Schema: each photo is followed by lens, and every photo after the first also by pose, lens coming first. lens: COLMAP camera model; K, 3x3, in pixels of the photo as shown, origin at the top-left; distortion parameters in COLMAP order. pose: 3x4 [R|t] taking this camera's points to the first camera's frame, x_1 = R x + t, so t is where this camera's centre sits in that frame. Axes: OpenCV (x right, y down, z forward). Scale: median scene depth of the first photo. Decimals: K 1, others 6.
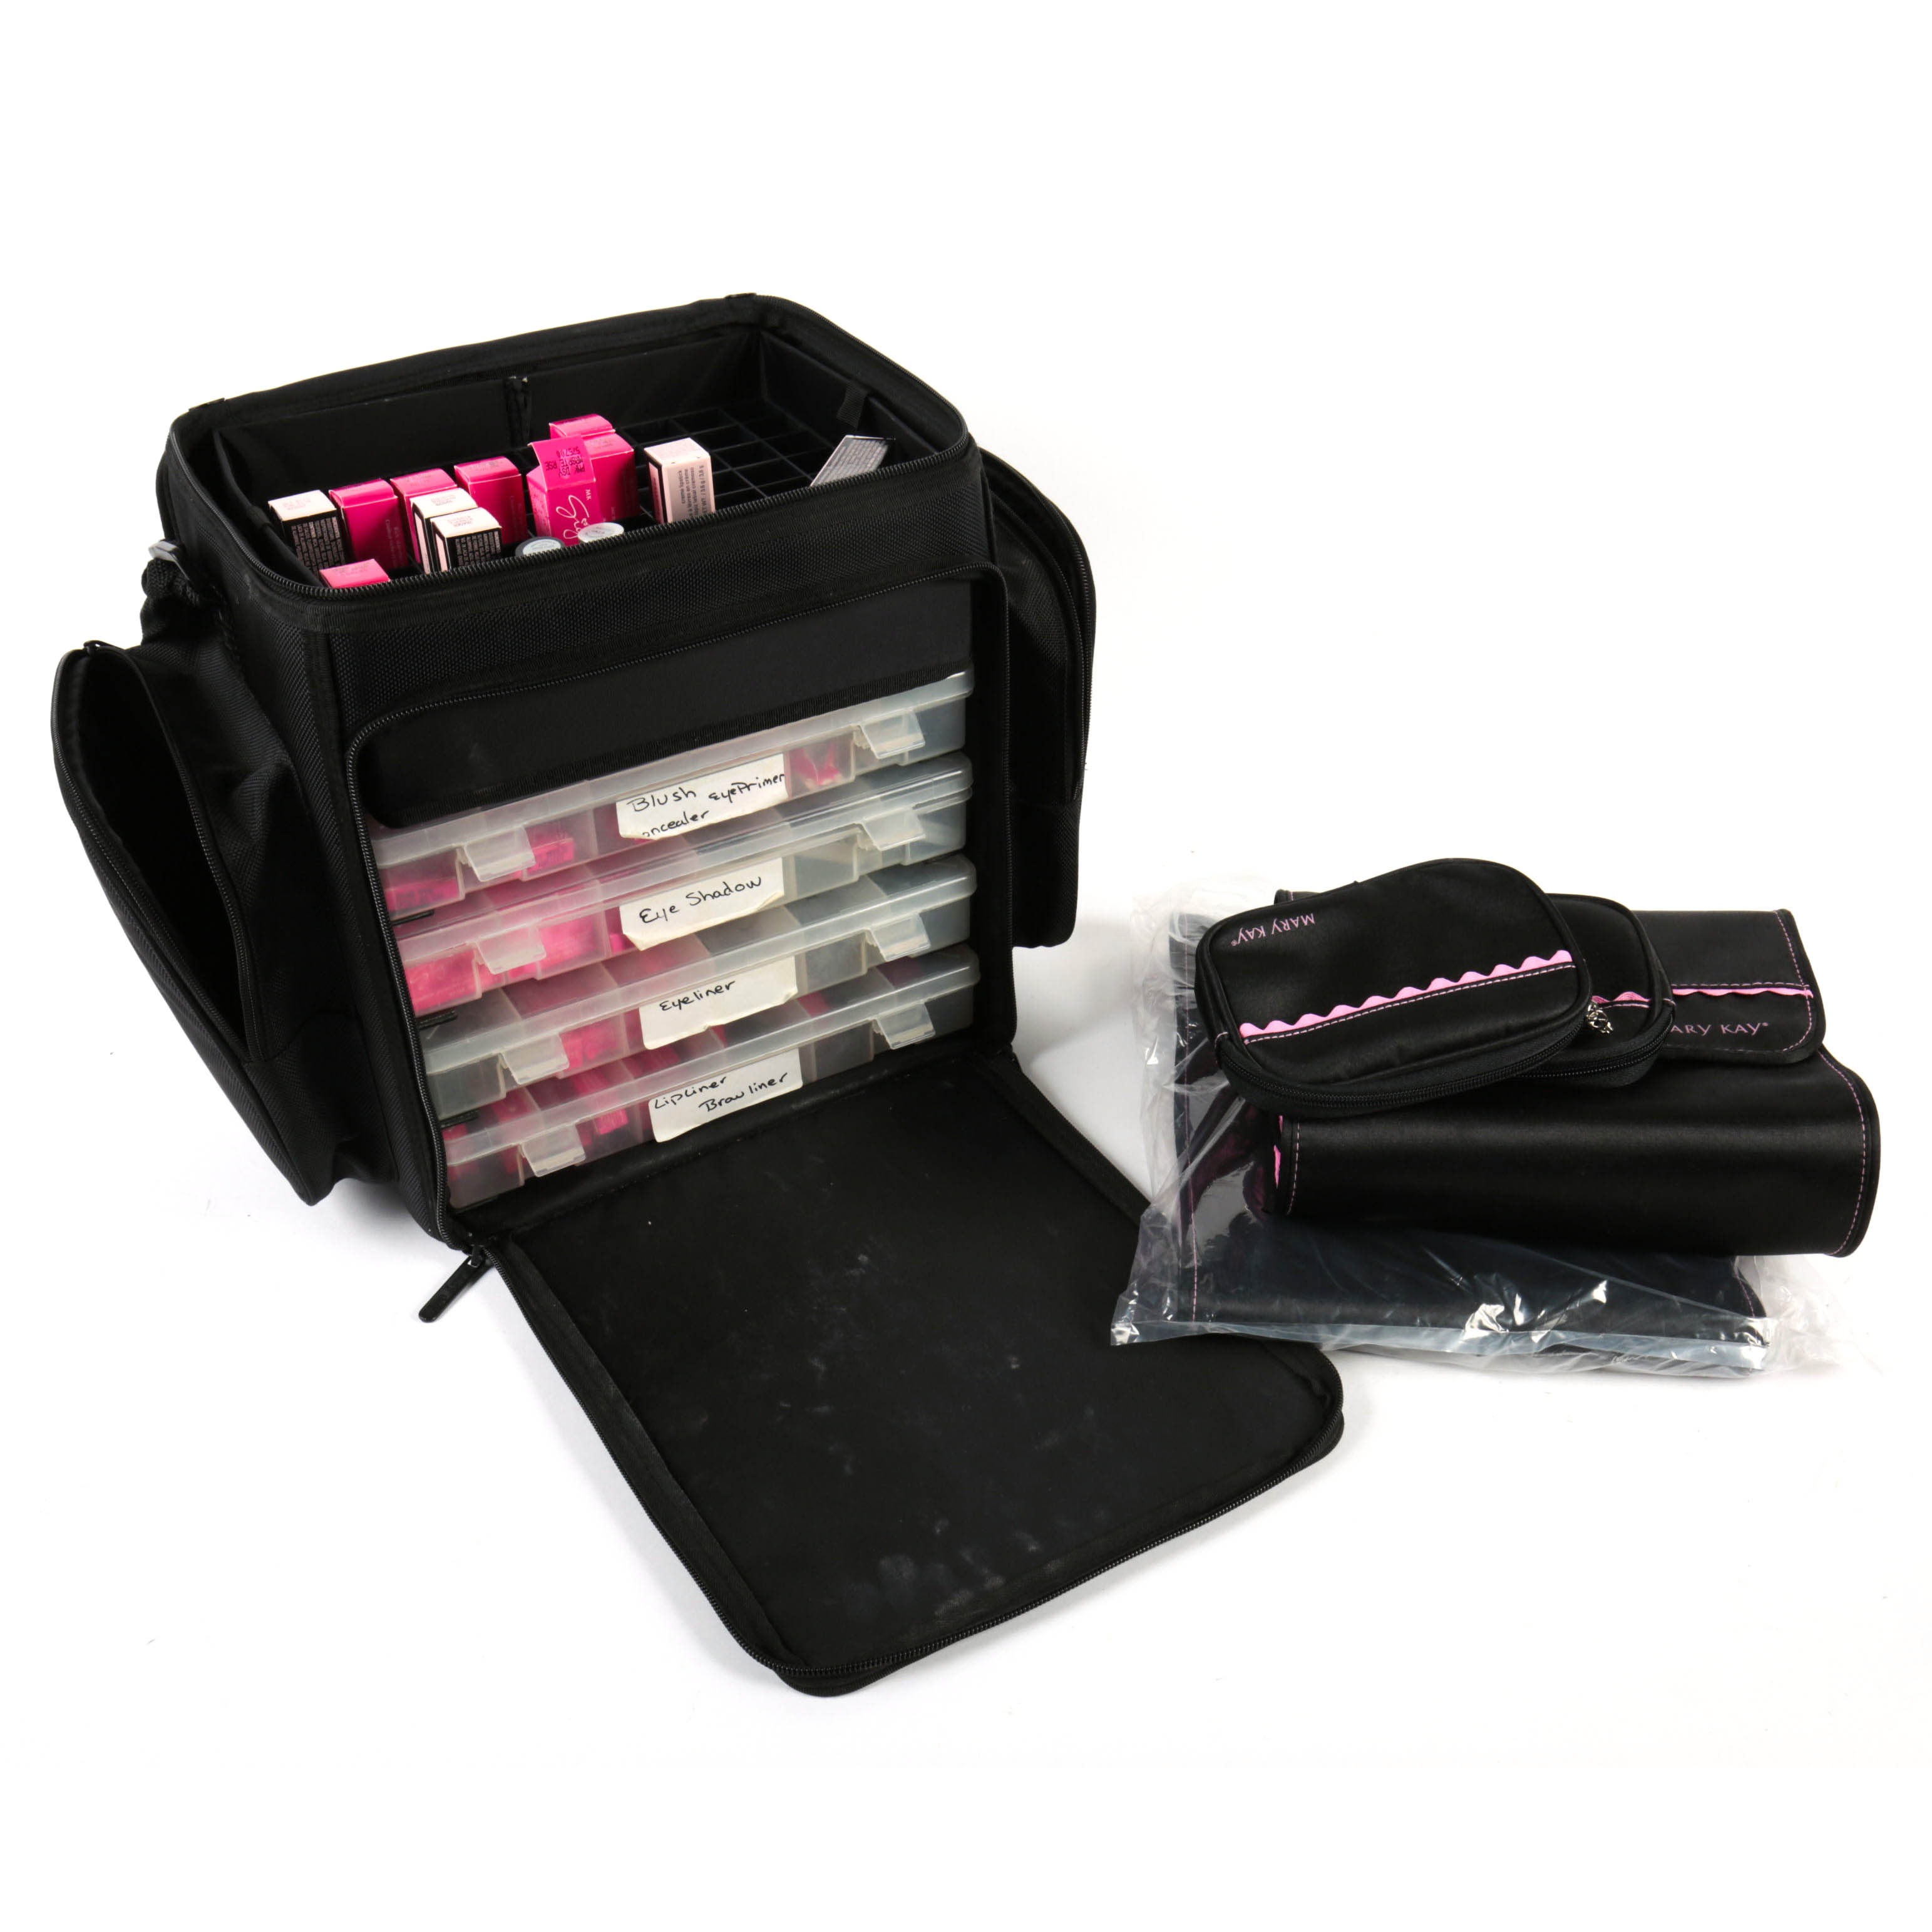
lens RADIAL K [[1729.5, 0, 966.0], [0, 1729.5, 966.0], [0, 0, 1]] dist [-0.000340, 0.000308]
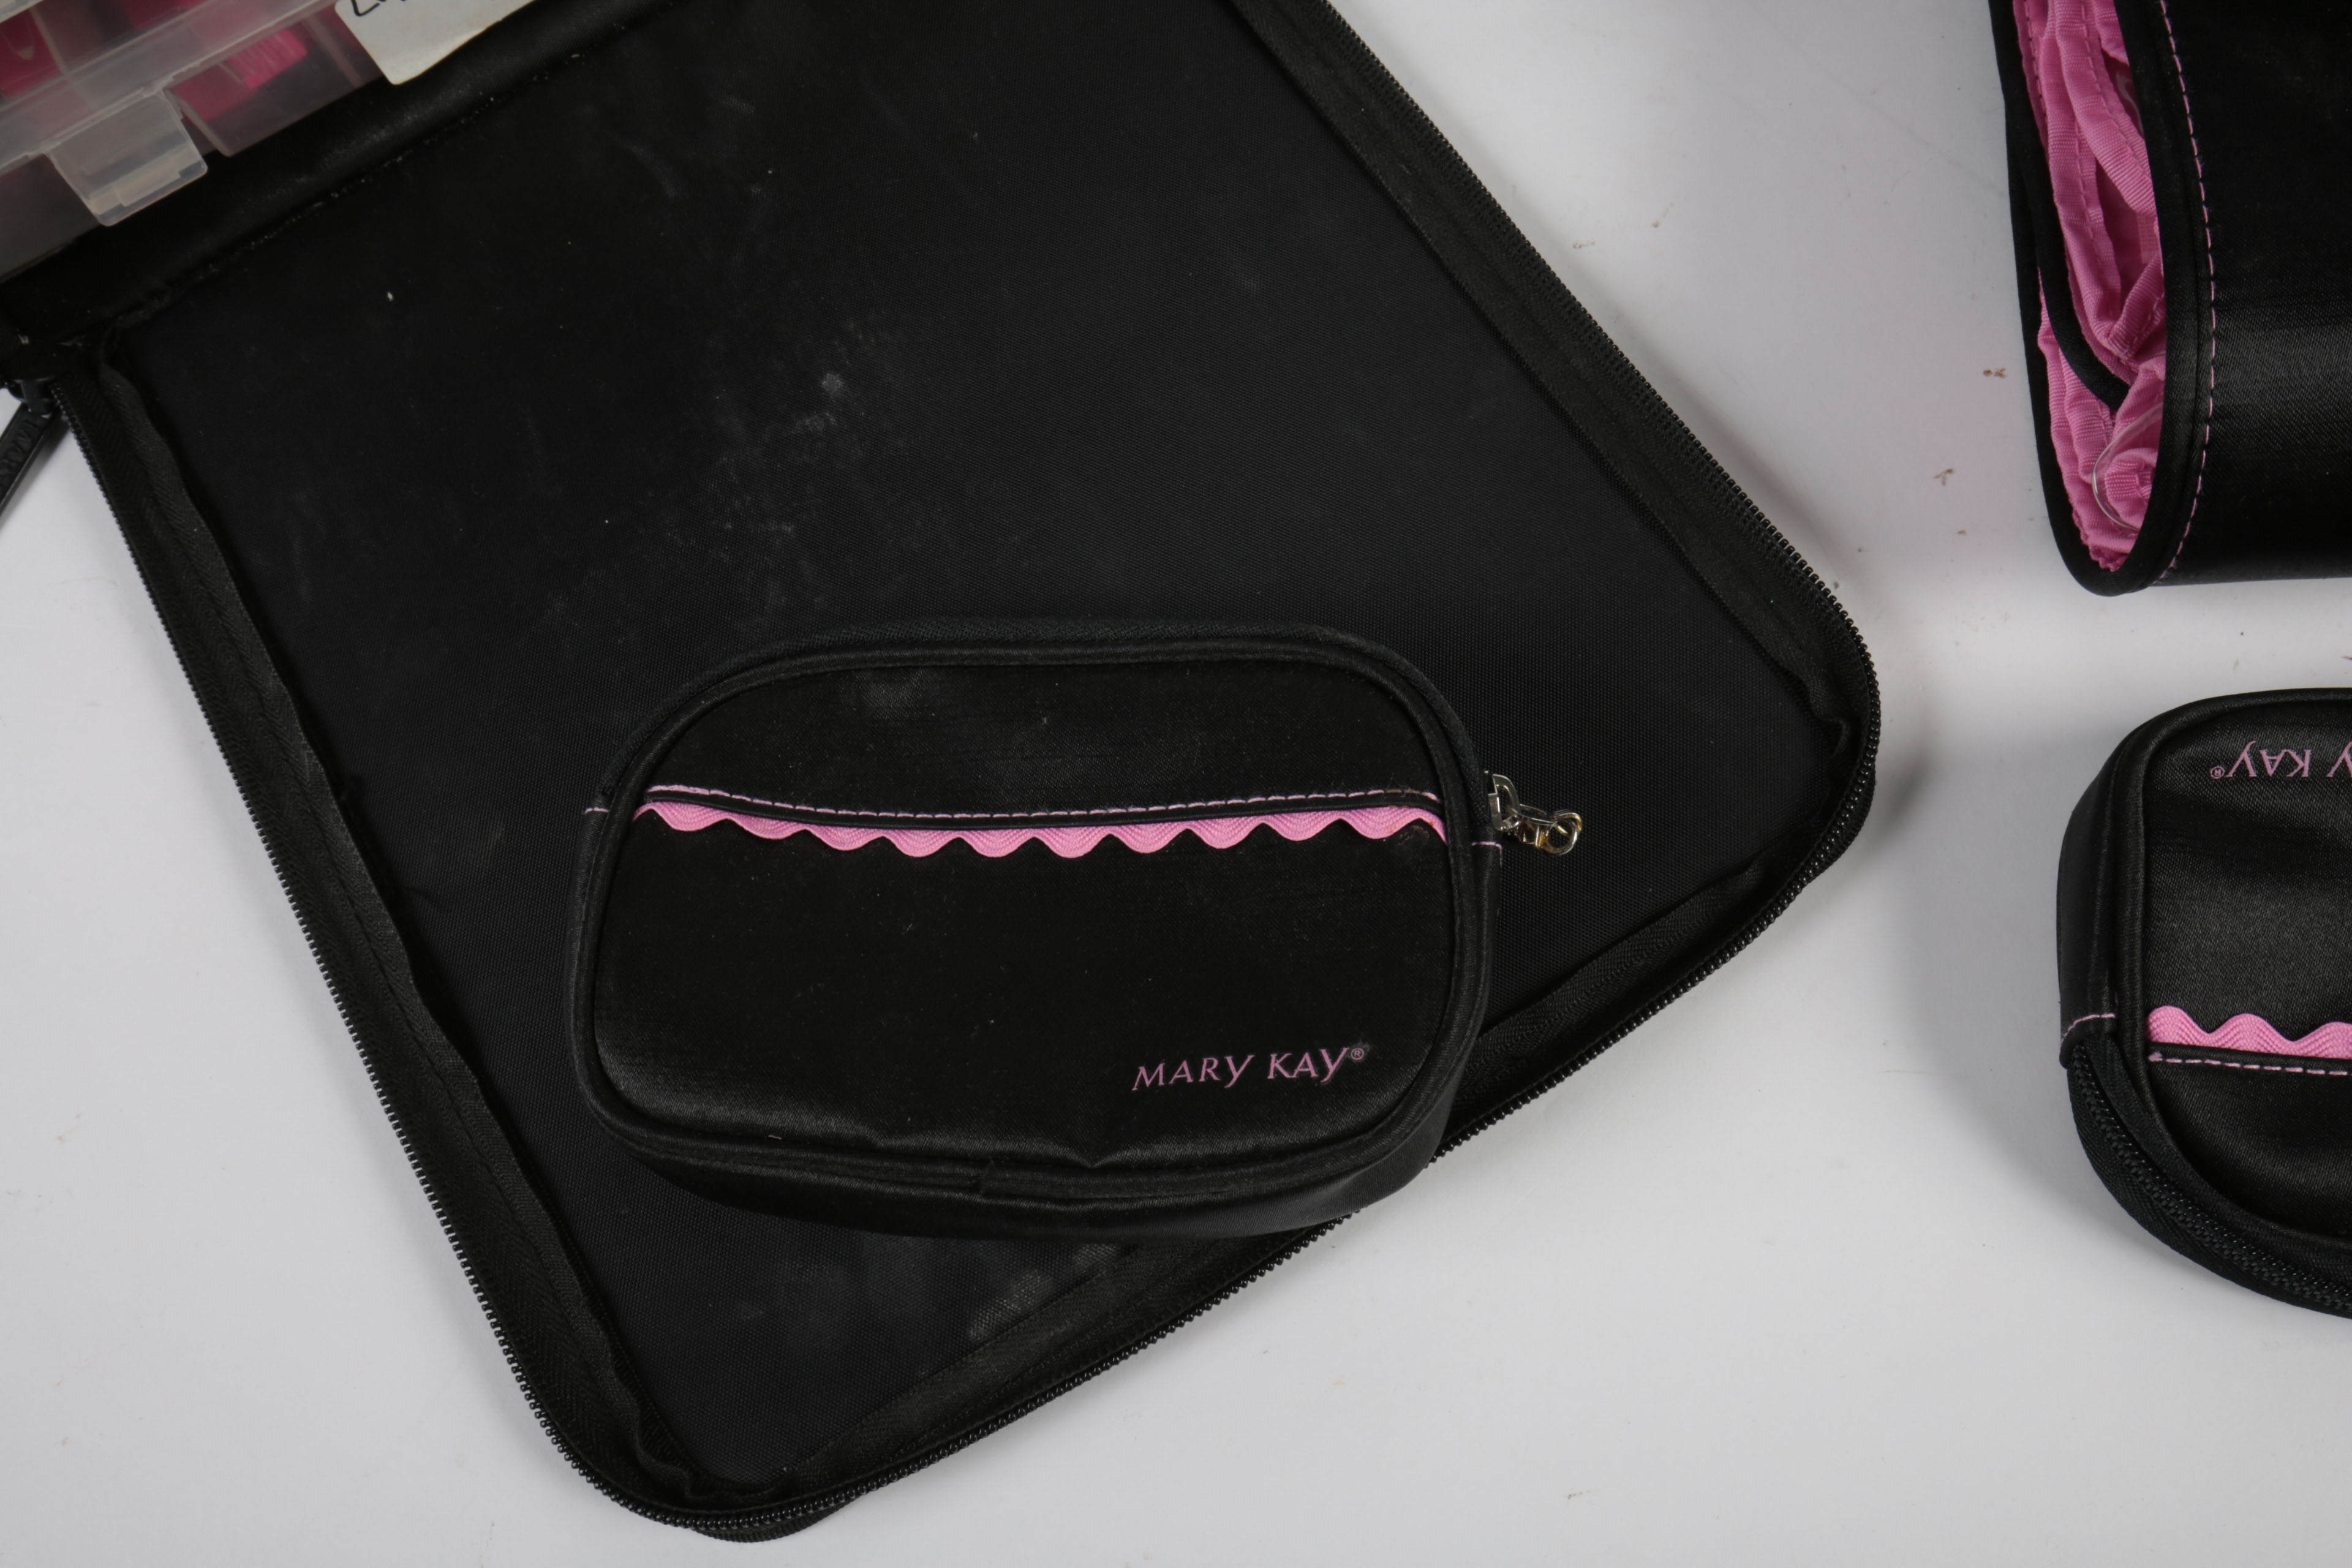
lens RADIAL K [[2096.7, 0, 1176.0], [0, 2096.7, 784.0], [0, 0, 1]] dist [0.048935, -0.080135]
pose [[0.996870, -0.038911, -0.068813, 0.062080], [0.071563, 0.814017, 0.576416, -0.056675], [0.033586, -0.579536, 0.814254, 0.455861]]
